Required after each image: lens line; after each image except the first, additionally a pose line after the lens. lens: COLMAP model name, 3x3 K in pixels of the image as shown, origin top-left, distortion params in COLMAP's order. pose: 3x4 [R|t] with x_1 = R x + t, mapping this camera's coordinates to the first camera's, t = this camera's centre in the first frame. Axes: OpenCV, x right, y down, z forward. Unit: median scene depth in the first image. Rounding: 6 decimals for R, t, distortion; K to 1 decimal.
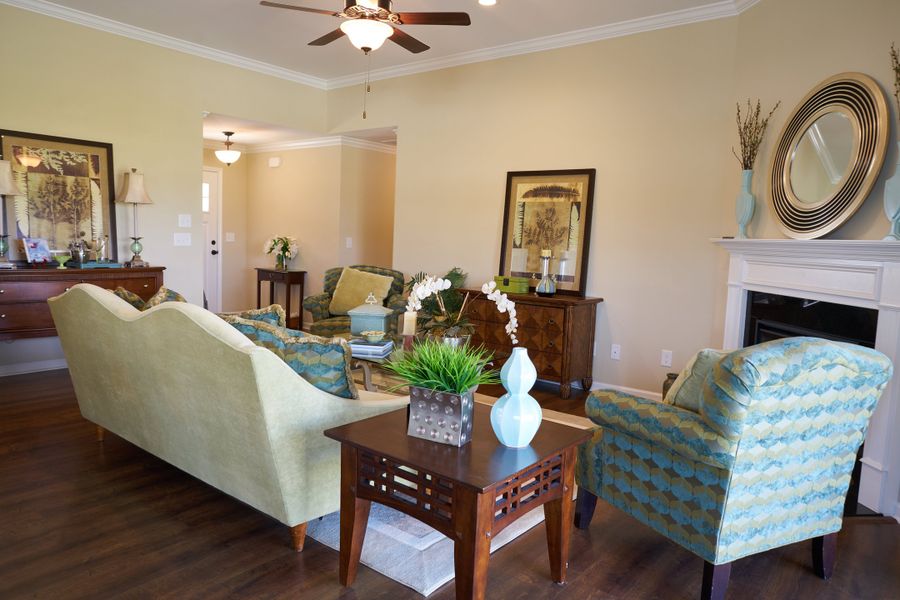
lens RADIAL K [[609.1, 0, 447.9], [0, 609.1, 301.1], [0, 0, 1]] dist [-0.057166, 0.047326]
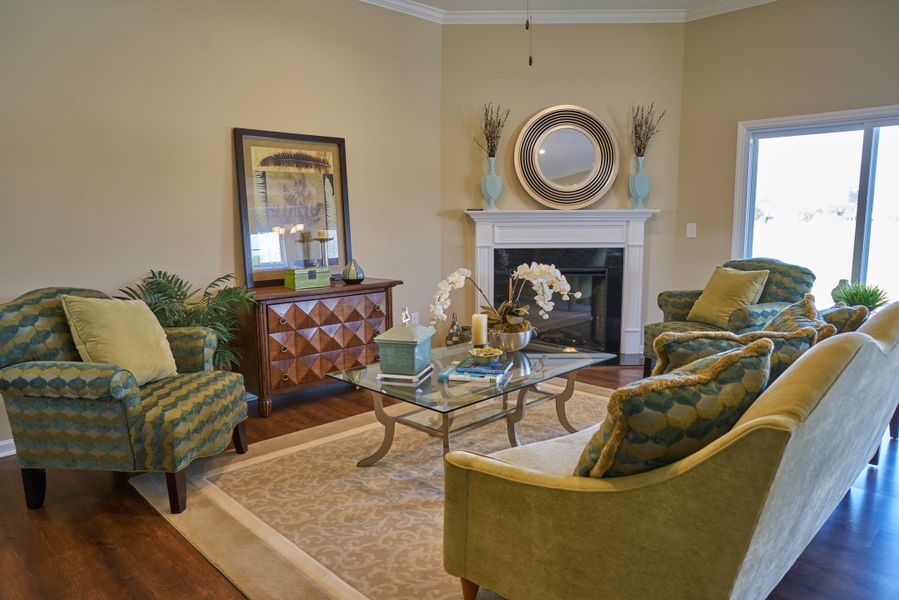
lens RADIAL K [[608.4, 0, 448.5], [0, 608.4, 302.4], [0, 0, 1]] dist [-0.057166, 0.047326]
pose [[0.123544, -0.178065, 0.976232, -0.641713], [0.115504, 0.979663, 0.164073, -0.102629], [-0.985594, 0.092488, 0.141599, 0.703238]]
